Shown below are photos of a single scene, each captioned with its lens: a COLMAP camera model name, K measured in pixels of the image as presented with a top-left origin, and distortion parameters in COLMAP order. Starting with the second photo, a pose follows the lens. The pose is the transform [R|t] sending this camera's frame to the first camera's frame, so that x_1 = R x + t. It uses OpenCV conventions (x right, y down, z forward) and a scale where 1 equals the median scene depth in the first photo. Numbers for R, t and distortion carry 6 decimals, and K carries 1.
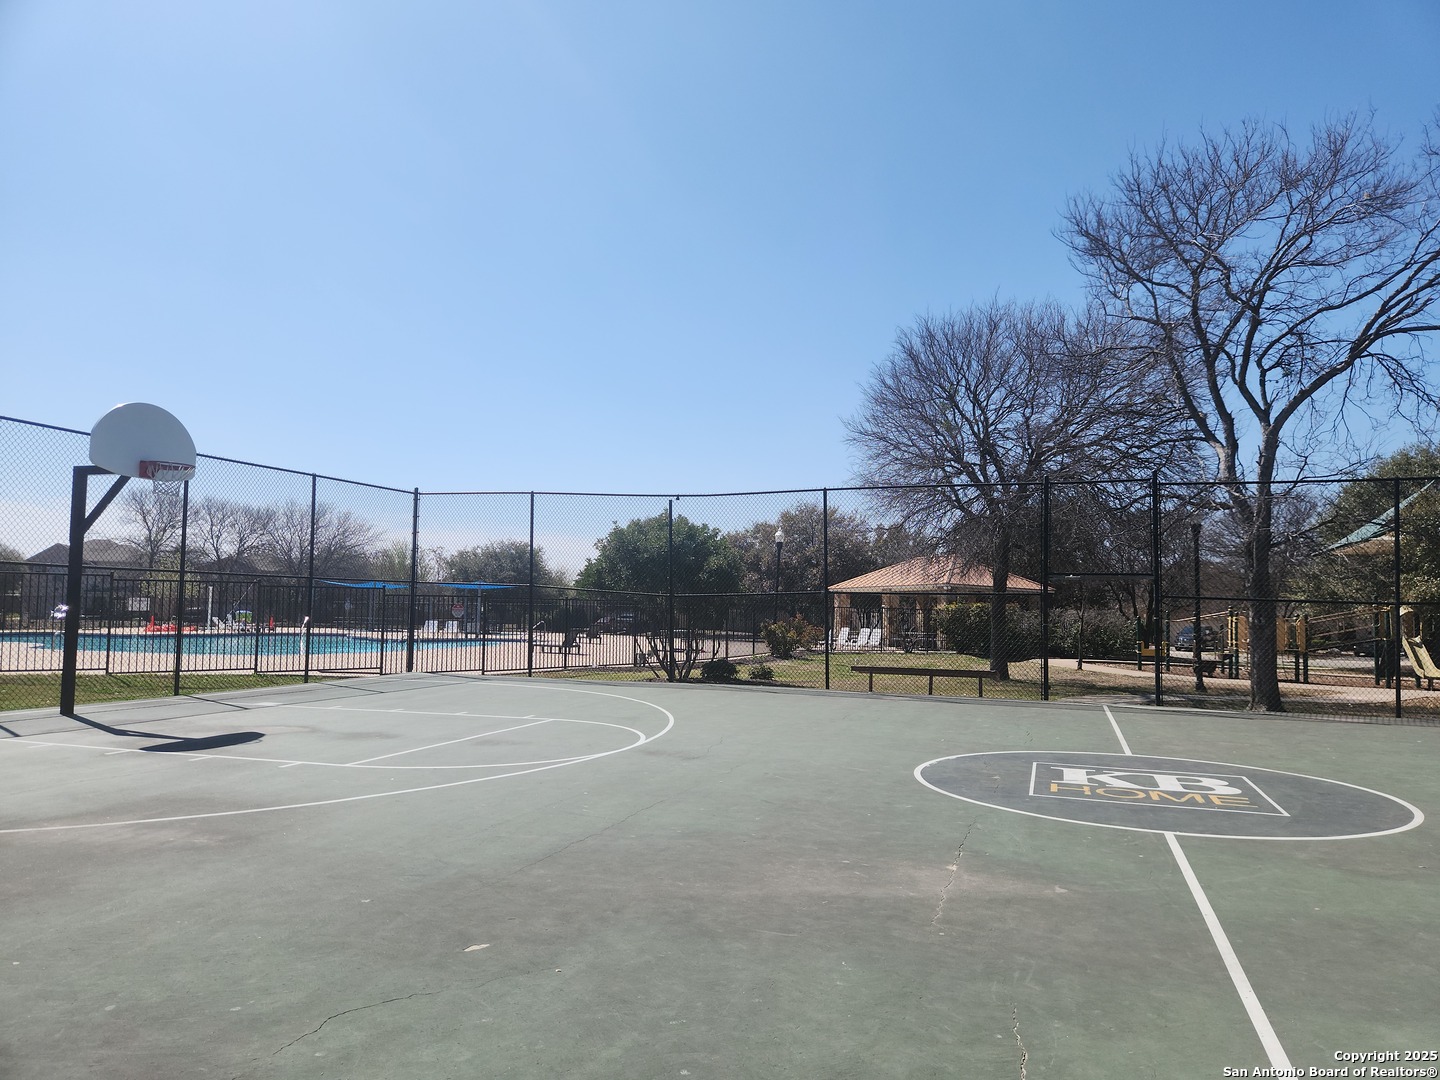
lens RADIAL K [[943.8, 0, 683.3], [0, 943.8, 541.3], [0, 0, 1]] dist [0.070325, -0.053252]
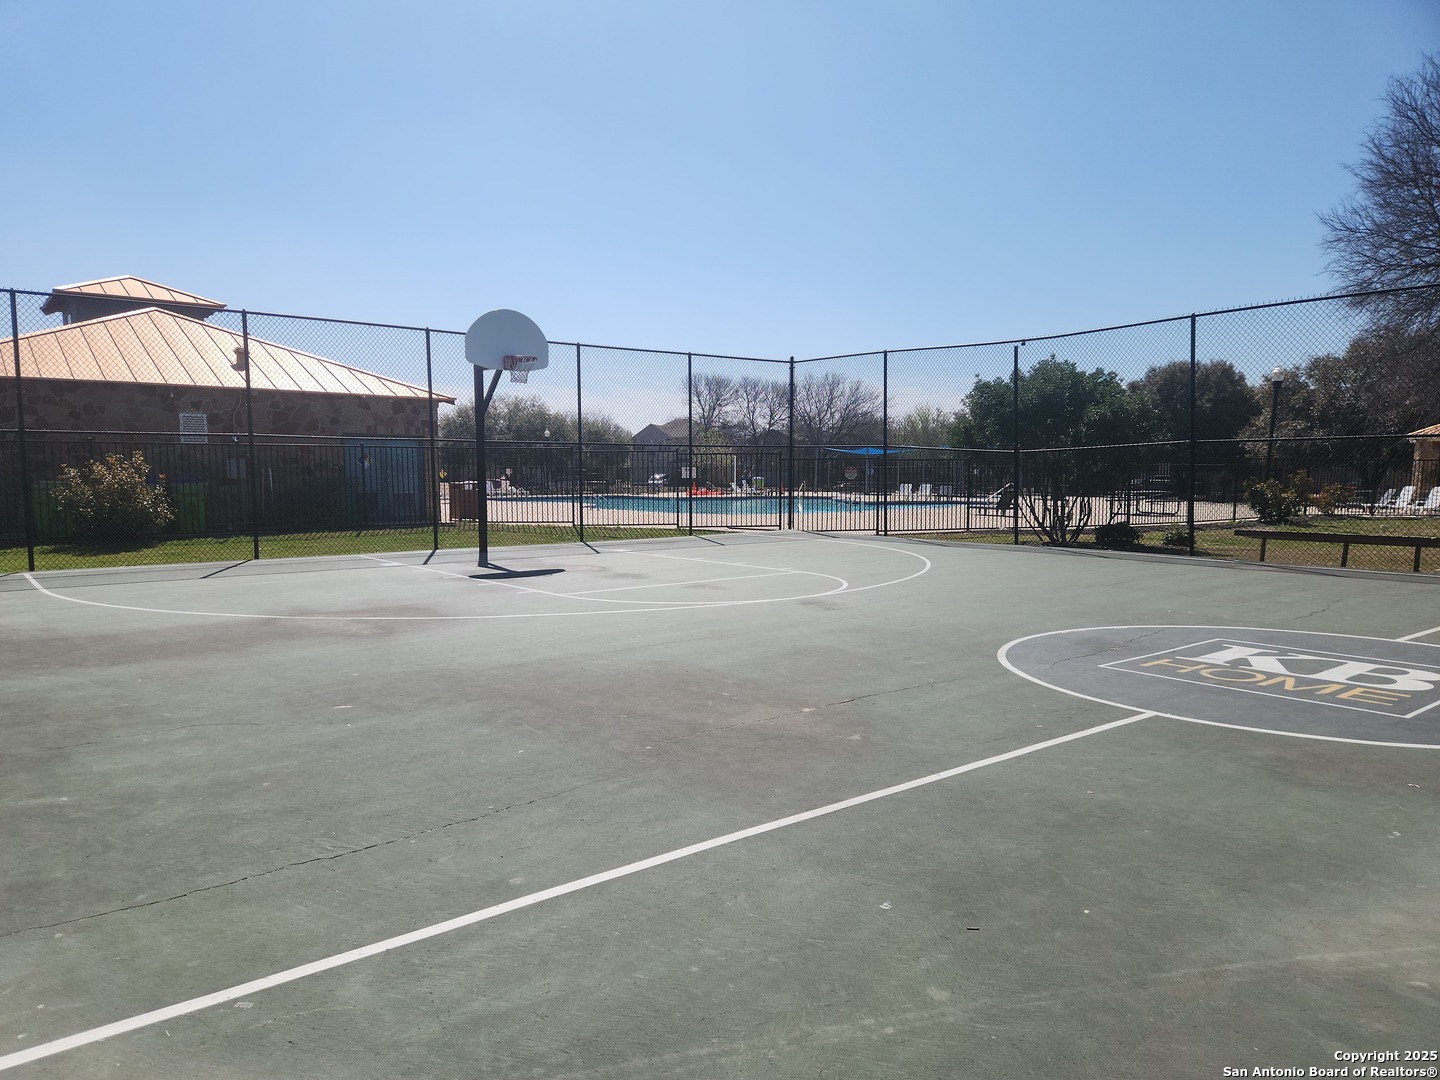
lens RADIAL K [[943.8, 0, 683.3], [0, 943.8, 541.3], [0, 0, 1]] dist [0.070325, -0.053252]
pose [[0.839083, 0.022315, -0.543546, 0.185277], [0.054859, 0.990594, 0.125355, 0.008010], [0.541230, -0.135002, 0.829966, 0.030093]]
